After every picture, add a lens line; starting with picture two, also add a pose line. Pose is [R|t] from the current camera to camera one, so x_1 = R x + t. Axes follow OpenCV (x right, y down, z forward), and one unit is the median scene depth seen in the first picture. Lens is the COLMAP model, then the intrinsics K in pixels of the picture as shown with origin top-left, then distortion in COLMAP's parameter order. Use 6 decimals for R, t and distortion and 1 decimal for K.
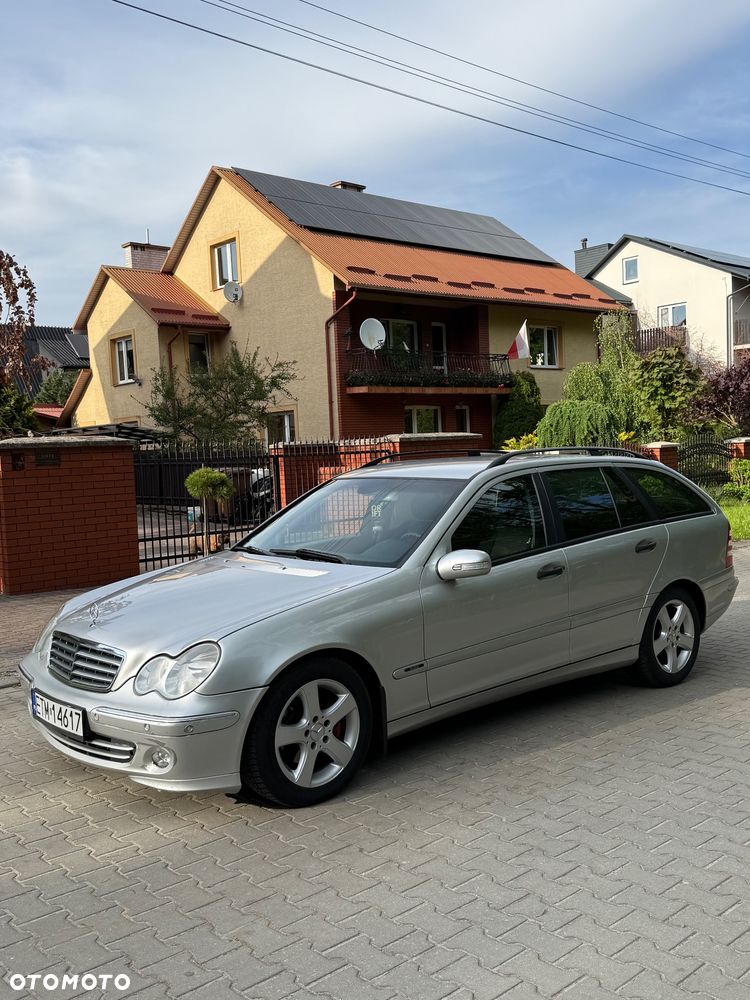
lens RADIAL K [[946.8, 0, 371.0], [0, 946.8, 505.6], [0, 0, 1]] dist [0.104379, 0.000000]
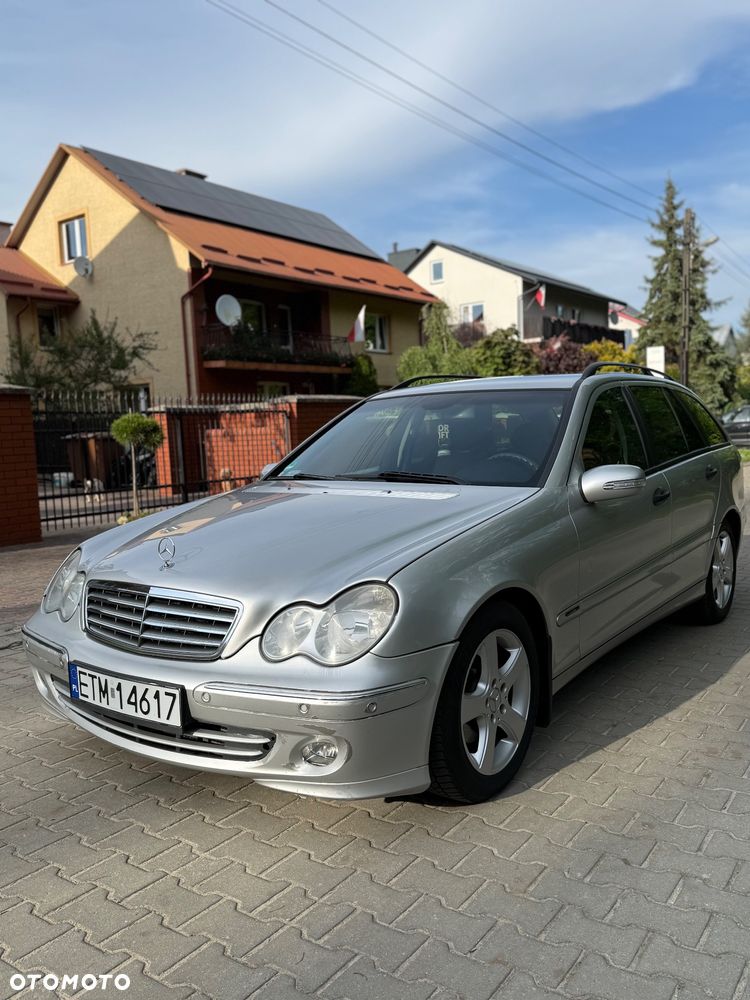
lens RADIAL K [[830.4, 0, 374.1], [0, 830.4, 507.9], [0, 0, 1]] dist [0.075037, -0.117911]
pose [[0.976912, -0.016004, 0.213041, -0.098577], [0.009402, 0.999445, 0.031965, 0.022886], [-0.213435, -0.029224, 0.976520, 0.134612]]
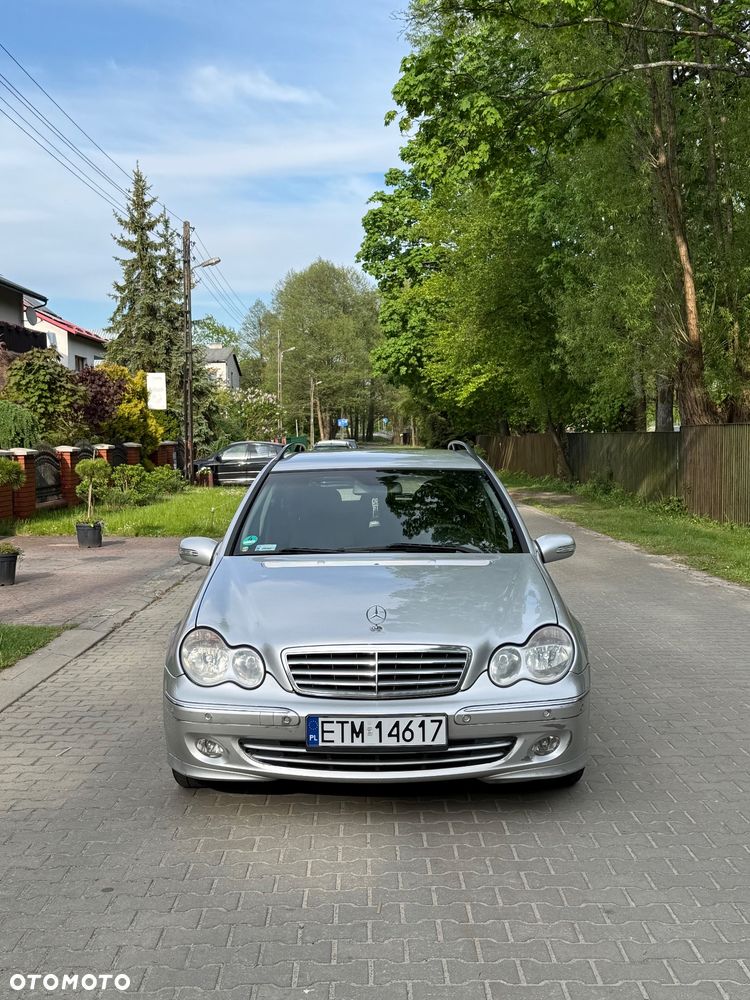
lens RADIAL K [[1083.6, 0, 379.9], [0, 1083.6, 500.9], [0, 0, 1]] dist [0.169806, 0.000000]
pose [[0.675297, -0.017611, 0.737336, -0.373846], [0.035843, 0.999317, -0.008960, 0.005953], [-0.736675, 0.032479, 0.675467, 0.116290]]
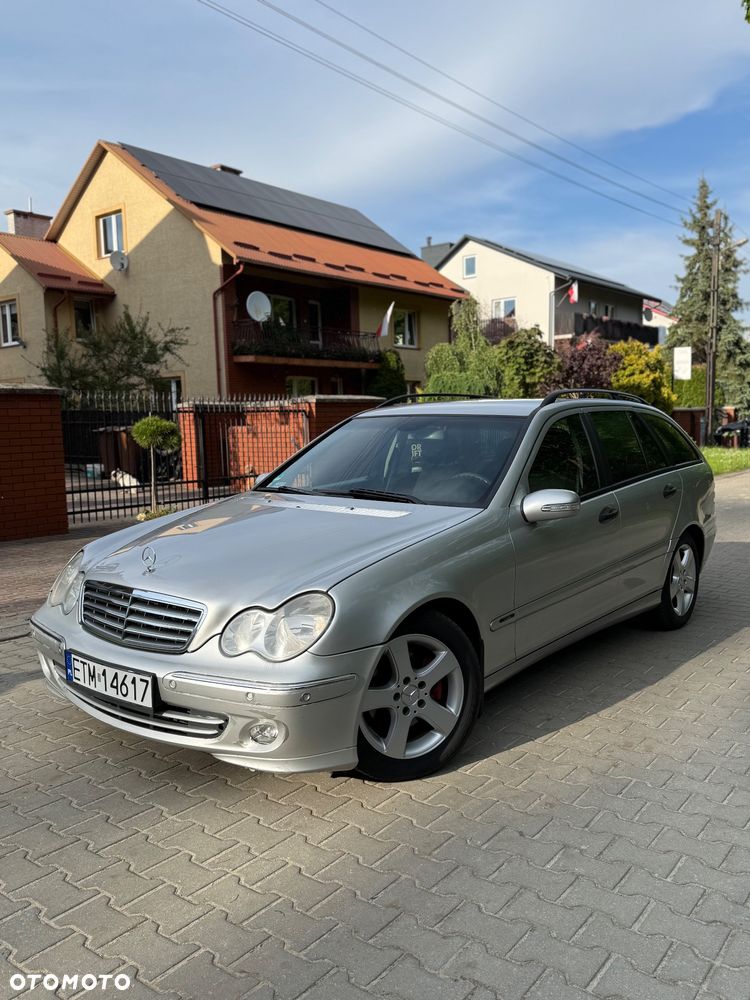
lens RADIAL K [[830.4, 0, 372.9], [0, 830.4, 506.9], [0, 0, 1]] dist [0.075037, -0.117911]
pose [[0.984726, 0.003264, 0.174078, -0.081600], [-0.010568, 0.999101, 0.041050, 0.013377], [-0.173787, -0.042263, 0.983876, 0.094980]]
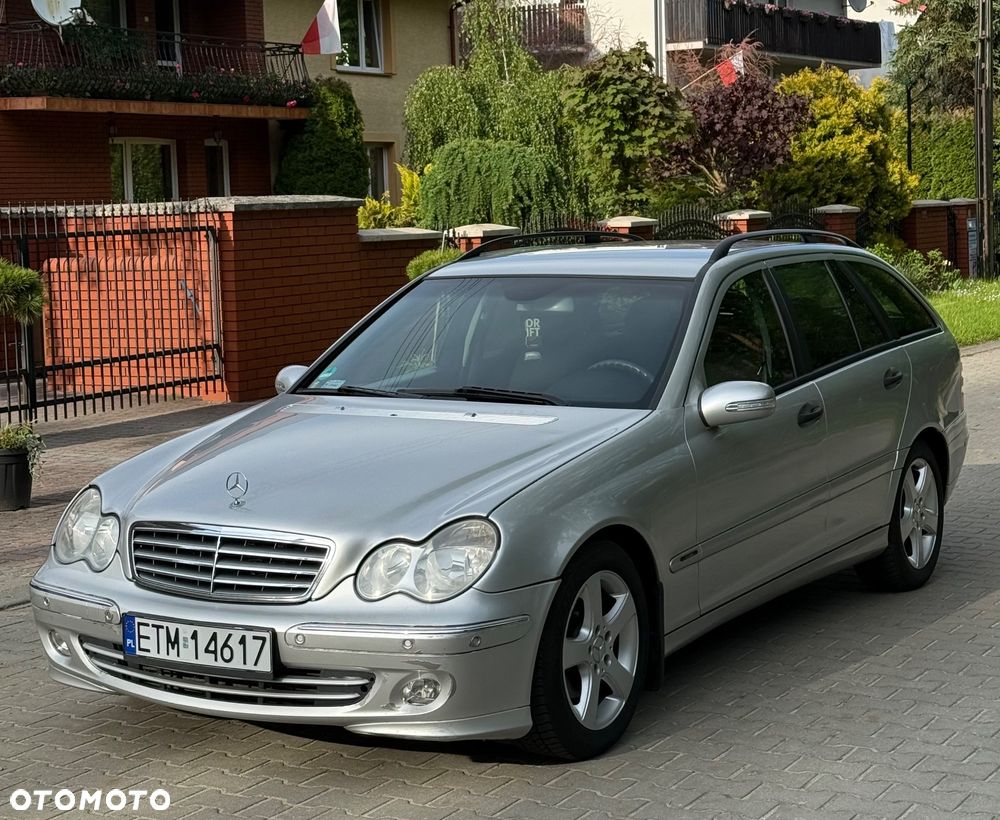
lens RADIAL K [[1898.2, 0, 510.1], [0, 1898.2, 328.1], [0, 0, 1]] dist [0.119013, 0.000000]
pose [[0.953360, -0.007135, 0.301752, -0.181553], [0.008502, 0.999959, -0.003217, 0.004505], [-0.301716, 0.005633, 0.953381, -0.095547]]
